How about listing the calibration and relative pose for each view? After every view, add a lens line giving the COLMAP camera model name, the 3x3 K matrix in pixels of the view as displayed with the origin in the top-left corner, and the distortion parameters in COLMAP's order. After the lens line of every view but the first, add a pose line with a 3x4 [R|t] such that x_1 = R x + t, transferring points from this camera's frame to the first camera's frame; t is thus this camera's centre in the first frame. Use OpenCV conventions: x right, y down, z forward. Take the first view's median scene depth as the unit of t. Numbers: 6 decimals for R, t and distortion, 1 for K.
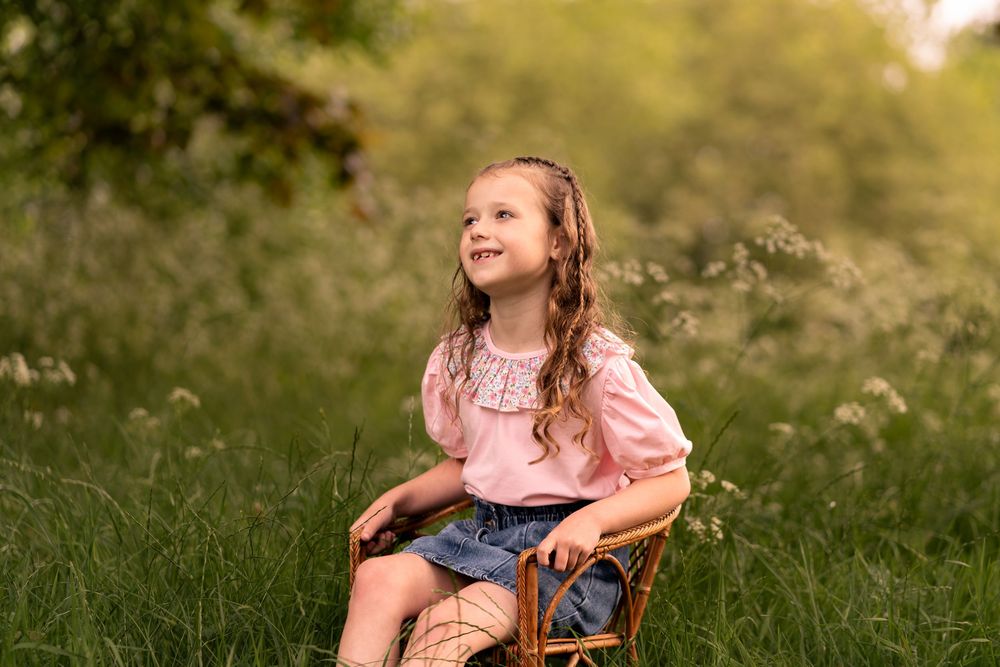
lens RADIAL K [[2417.6, 0, 500.2], [0, 2417.6, 357.7], [0, 0, 1]] dist [0.019879, -6.003277]
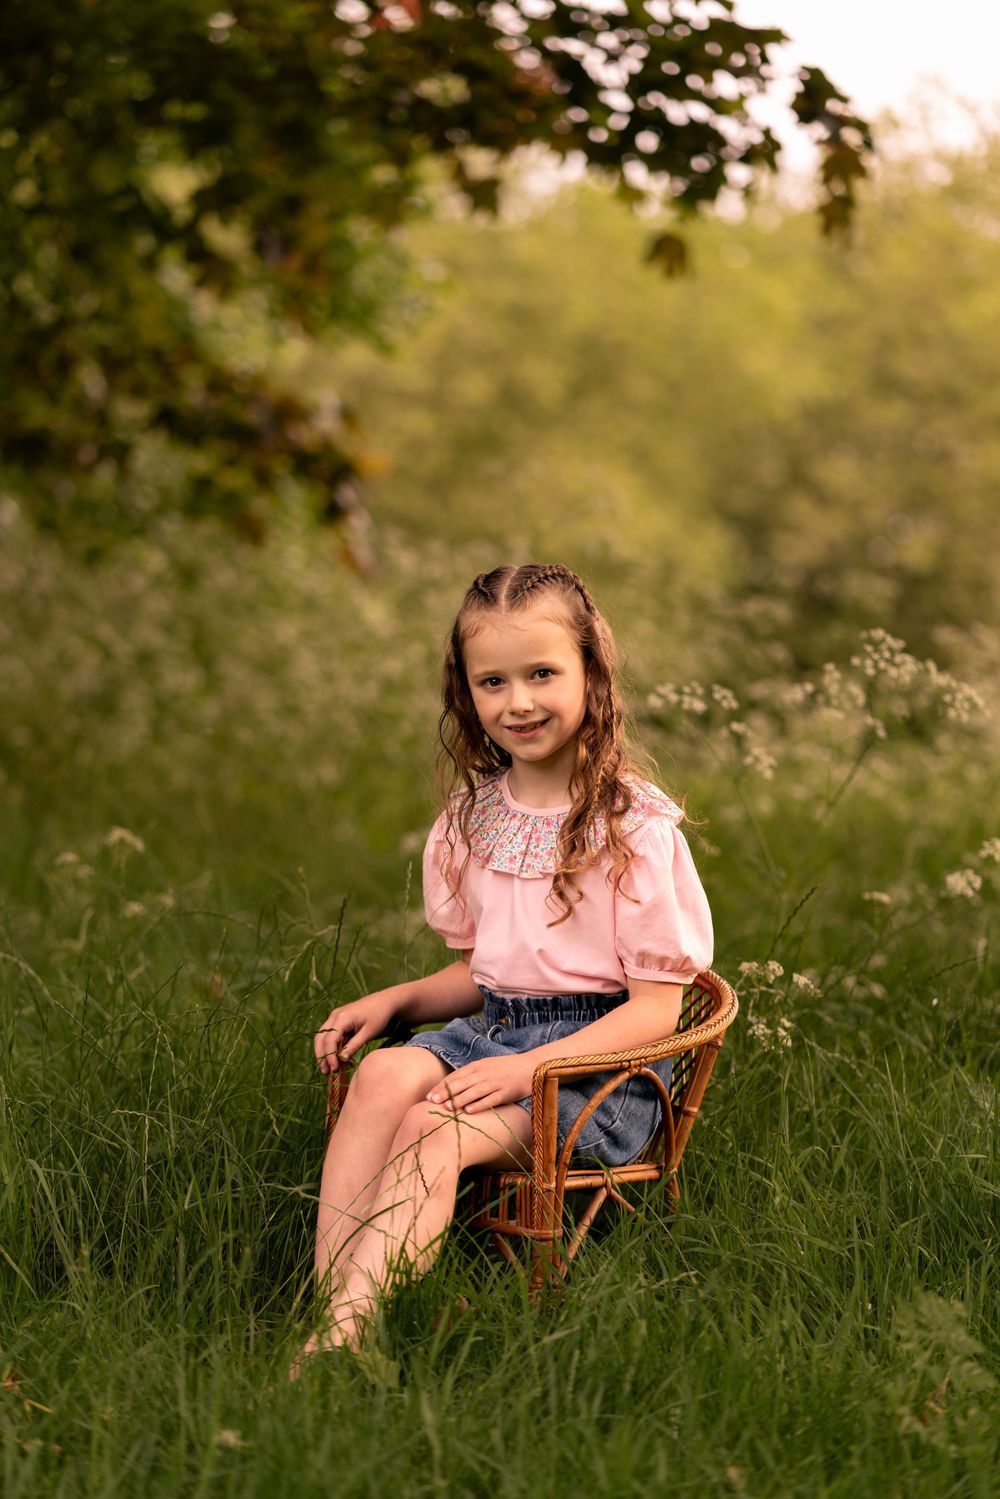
lens RADIAL K [[3624.0, 0, 500.0], [0, 3624.0, 749.5], [0, 0, 1]] dist [0.019879, -6.003277]
pose [[0.999625, 0.020454, -0.018217, 0.014168], [-0.019981, 0.999468, 0.025788, -0.051230], [0.018735, -0.025415, 0.999501, -0.199994]]
